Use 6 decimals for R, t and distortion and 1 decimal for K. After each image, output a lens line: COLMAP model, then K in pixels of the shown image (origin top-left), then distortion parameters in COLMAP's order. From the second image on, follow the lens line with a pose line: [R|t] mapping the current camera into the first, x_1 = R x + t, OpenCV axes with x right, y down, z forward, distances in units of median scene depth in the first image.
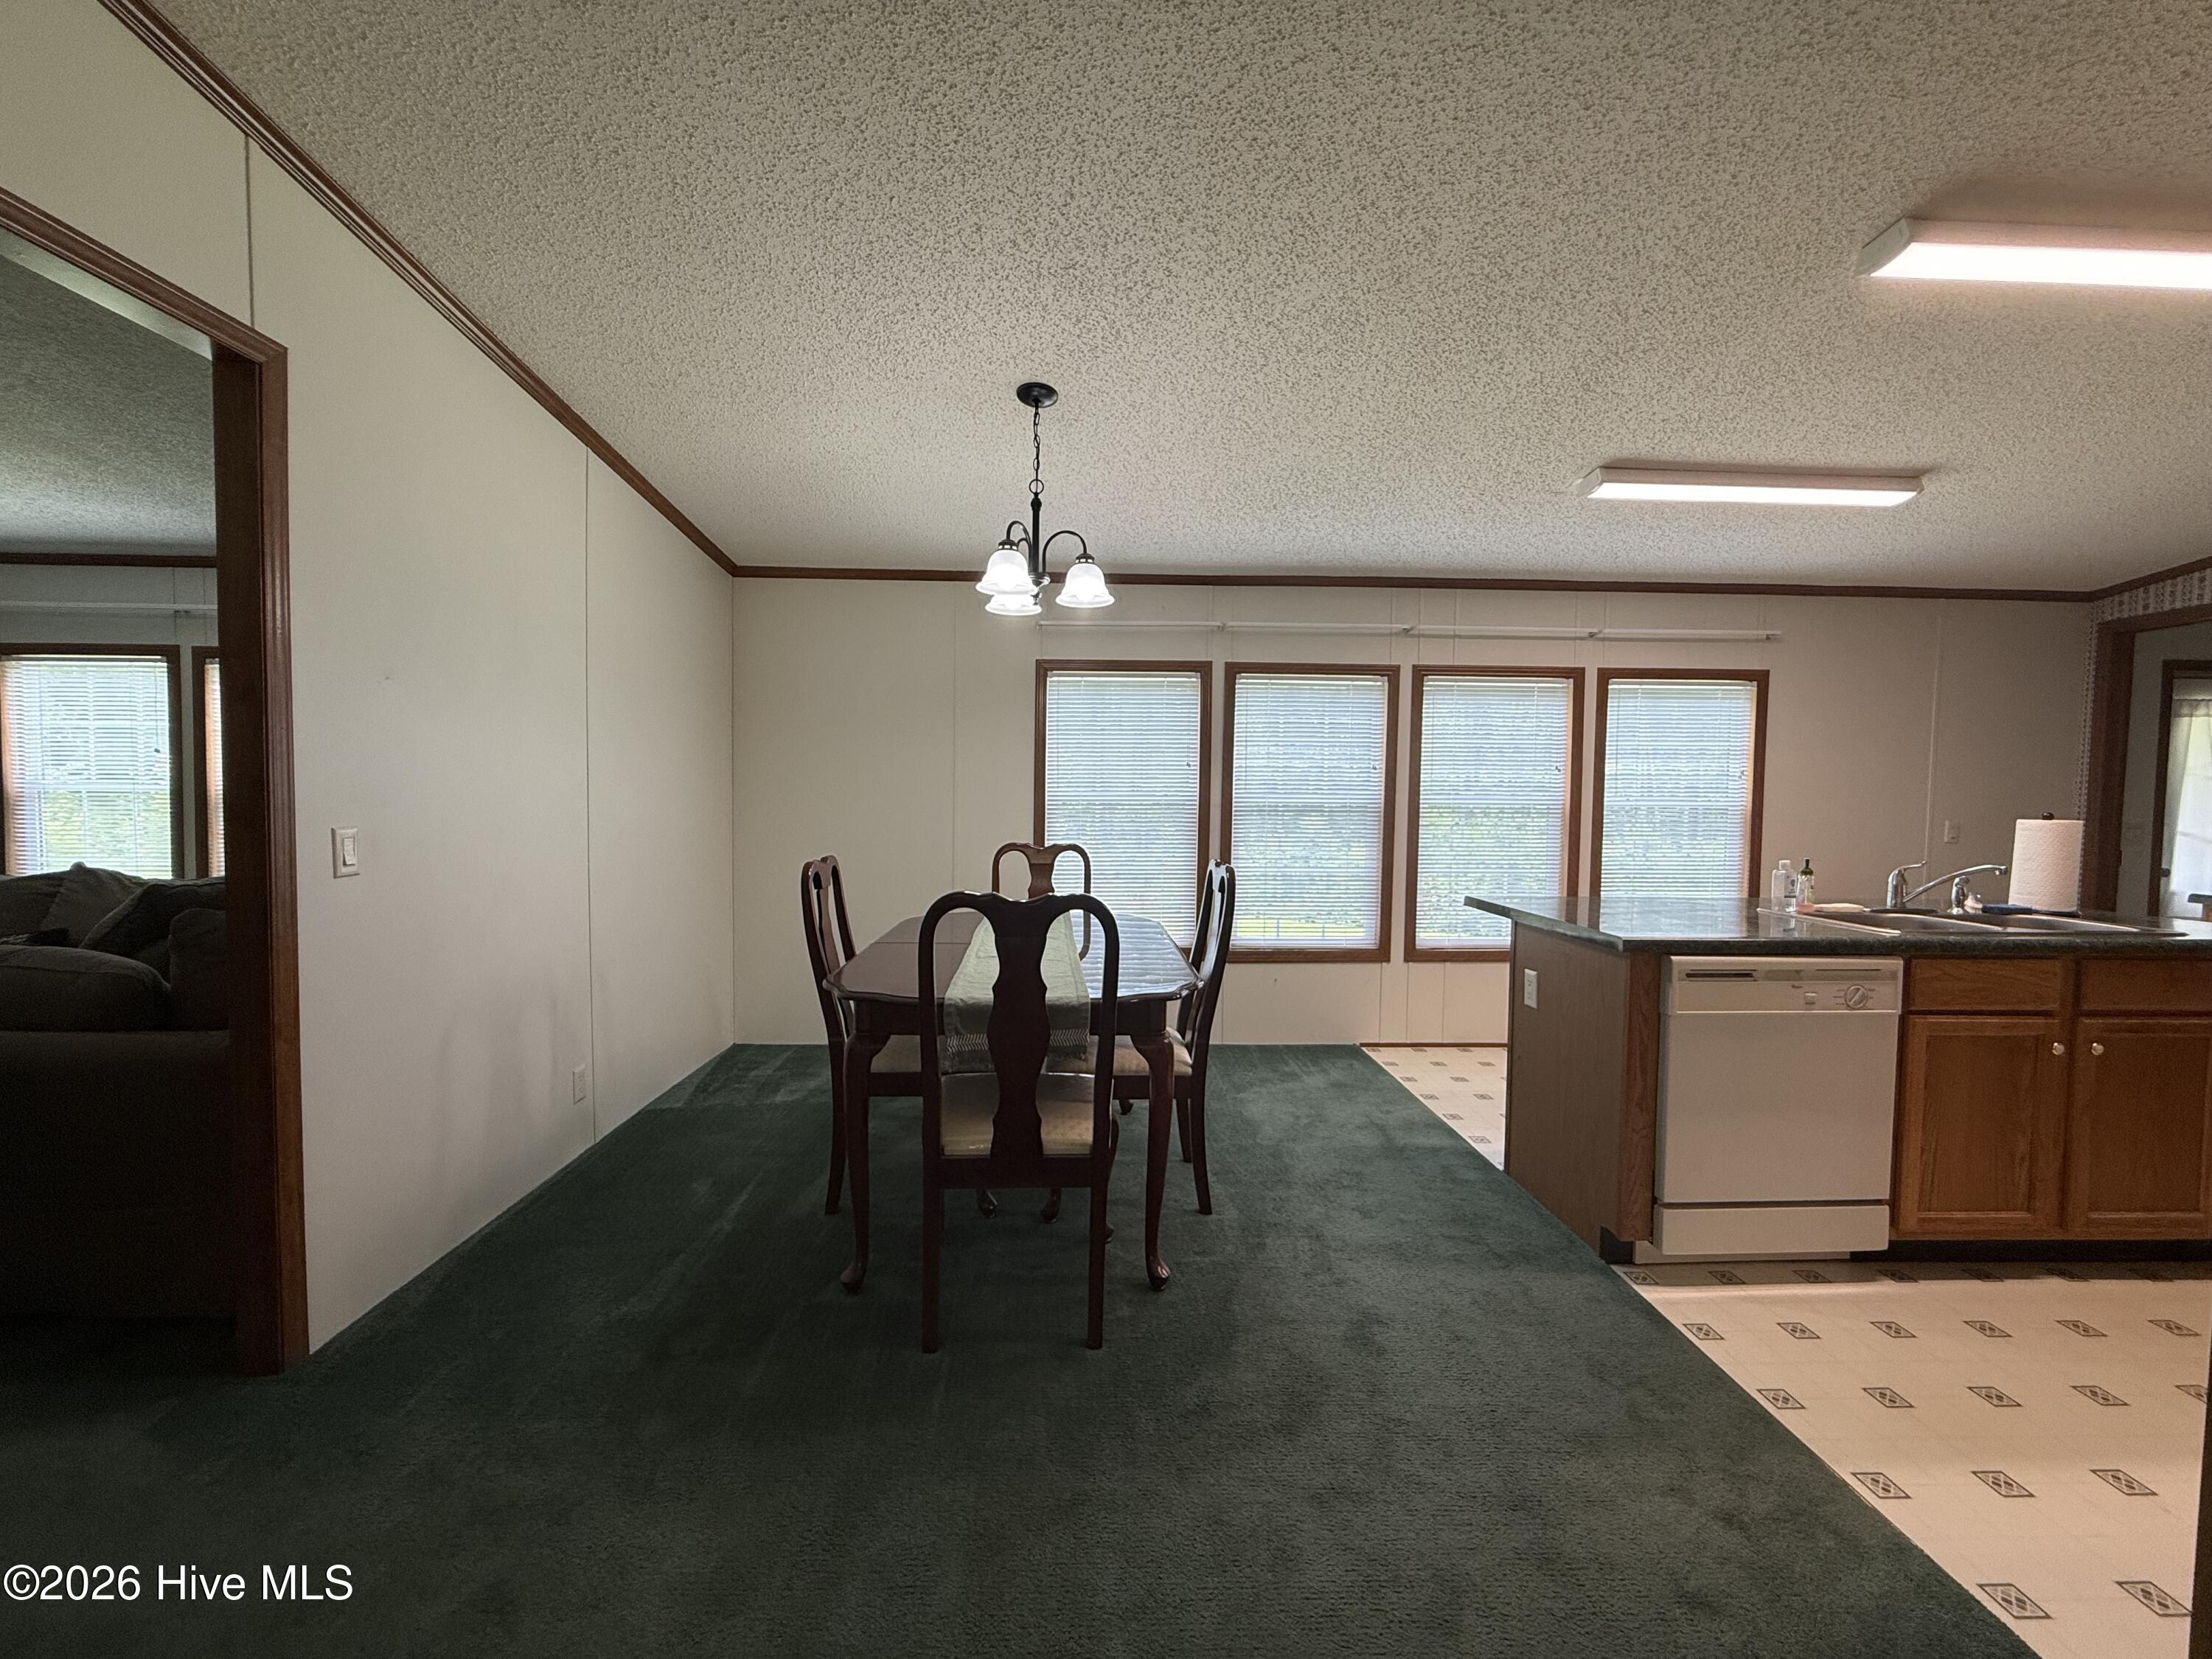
lens RADIAL K [[883.6, 0, 1103.4], [0, 883.6, 823.9], [0, 0, 1]] dist [-0.000432, 0.000017]
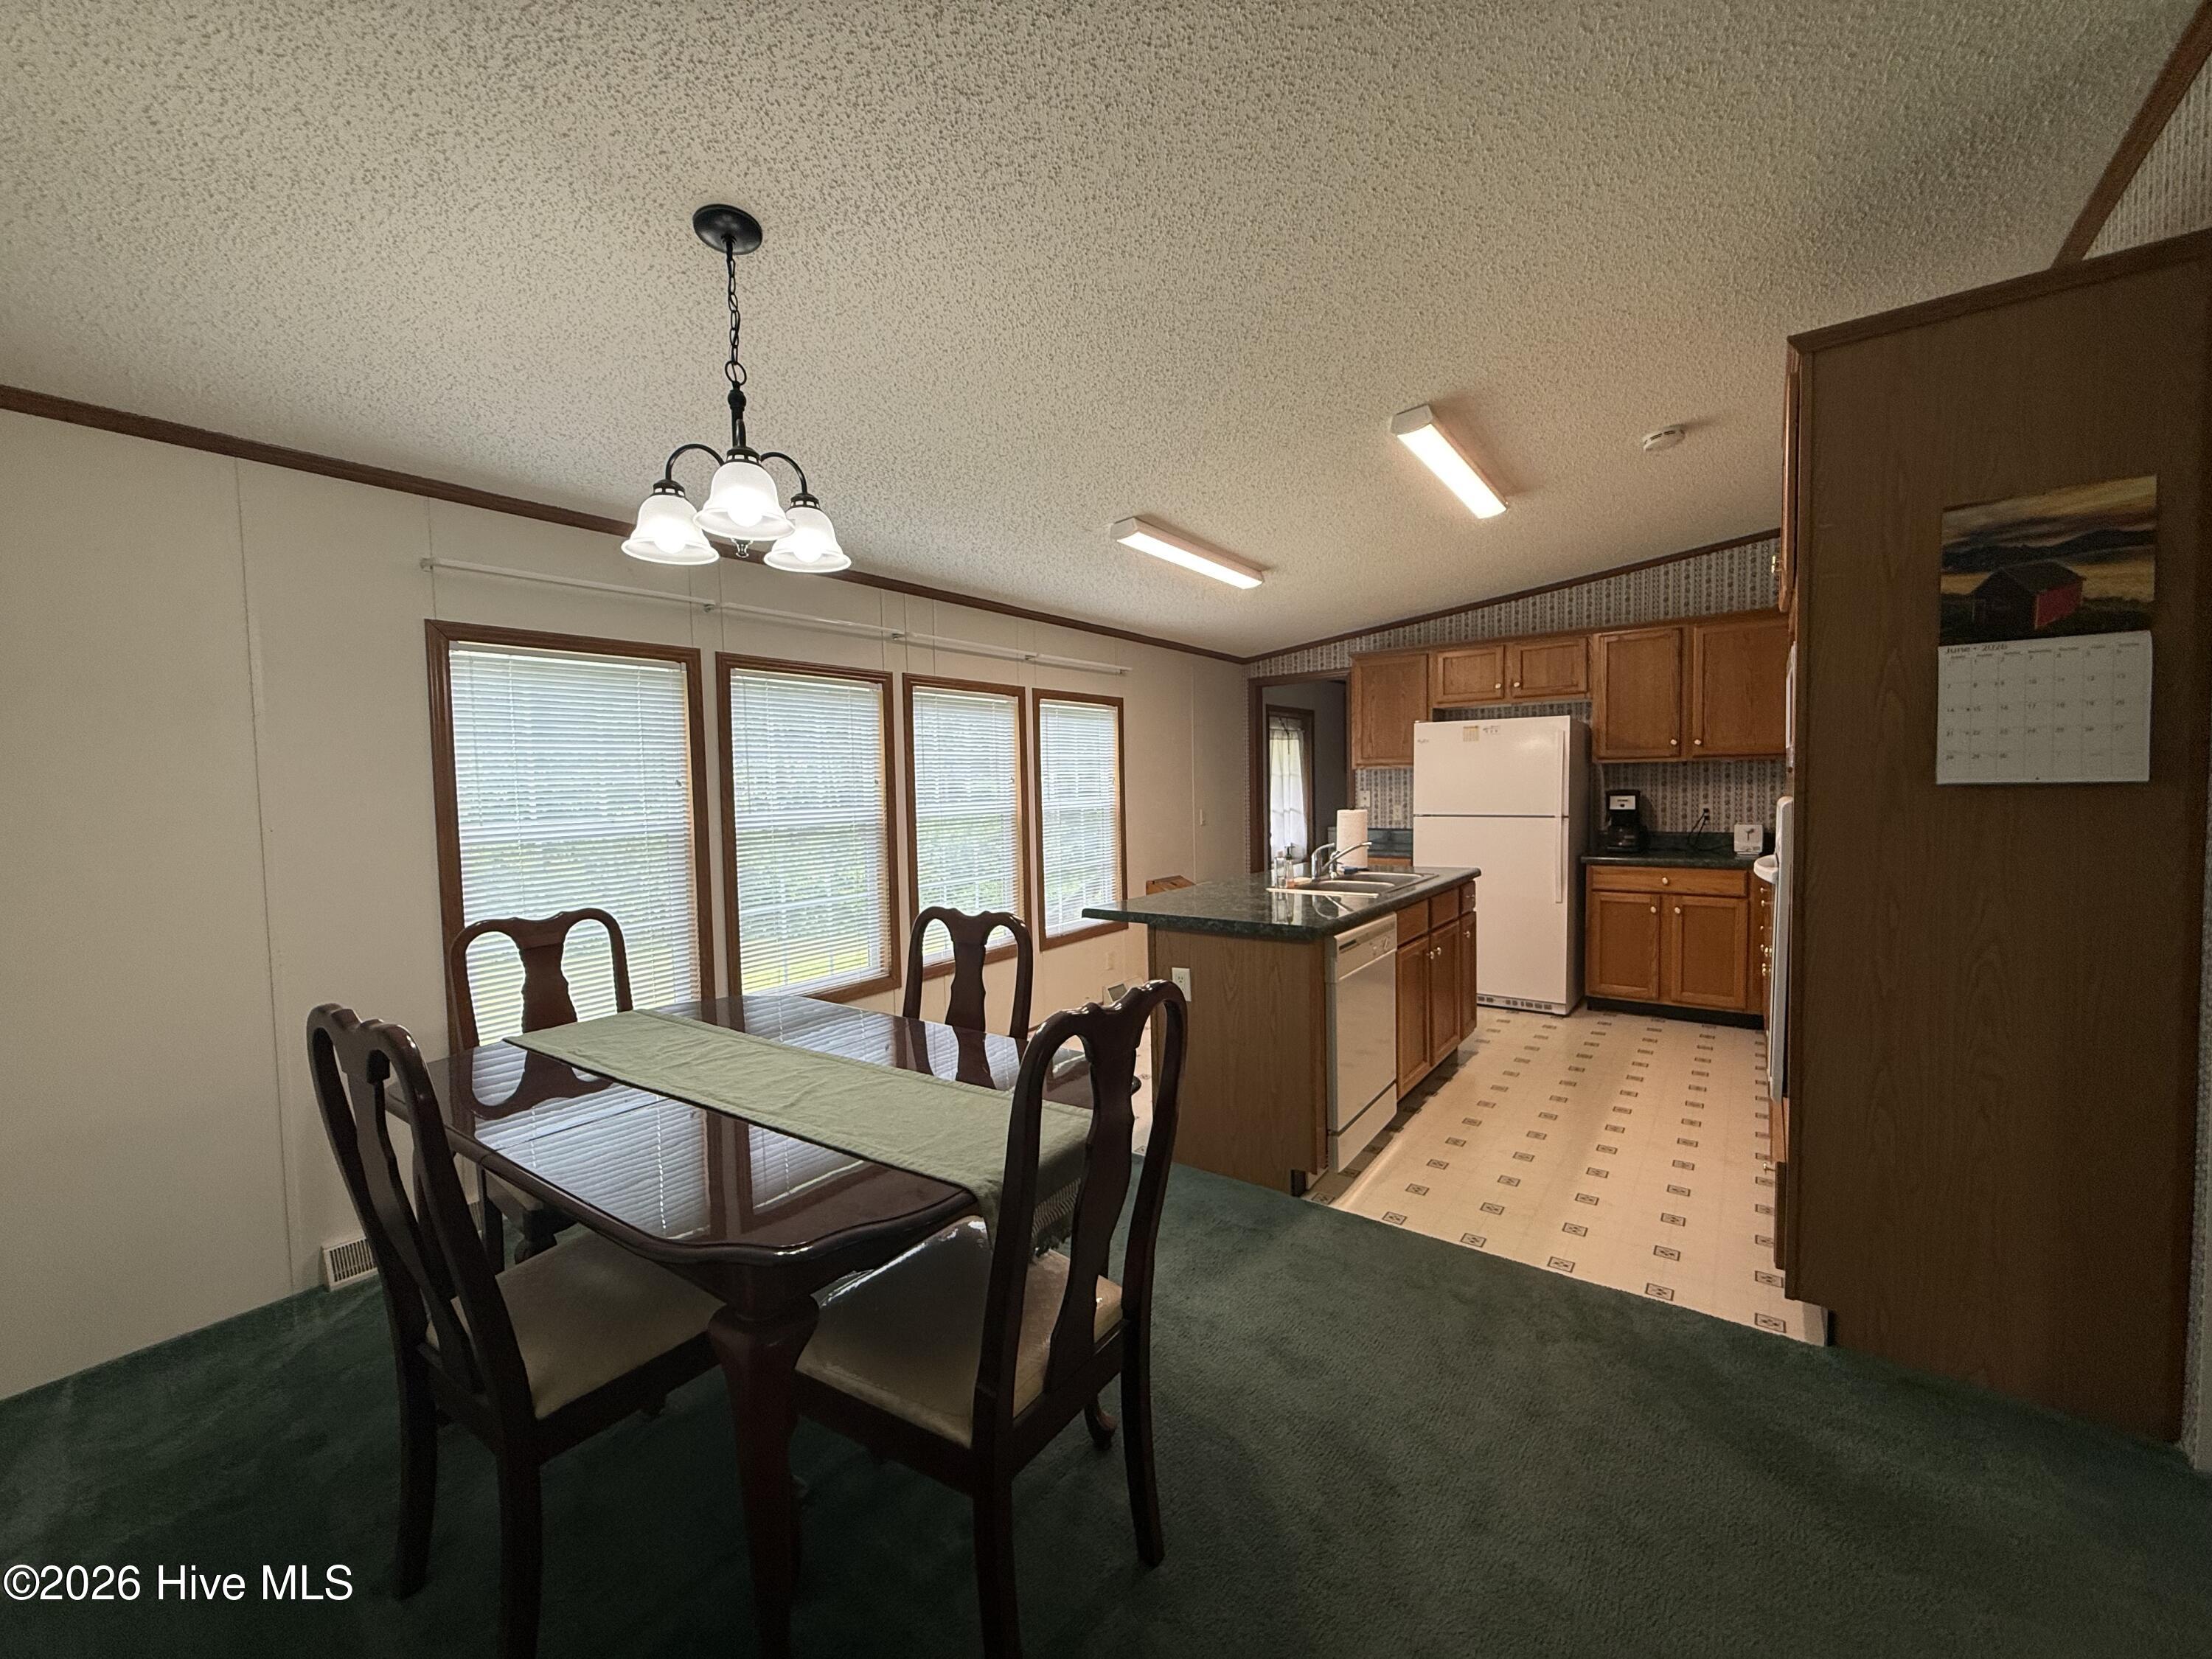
lens RADIAL K [[880.4, 0, 1100.5], [0, 880.4, 827.3], [0, 0, 1]] dist [-0.000344, 0.000426]
pose [[0.620736, -0.062587, 0.781517, -0.408630], [0.056978, 0.997774, 0.034651, -0.051581], [-0.781946, 0.023020, 0.622921, 0.368112]]
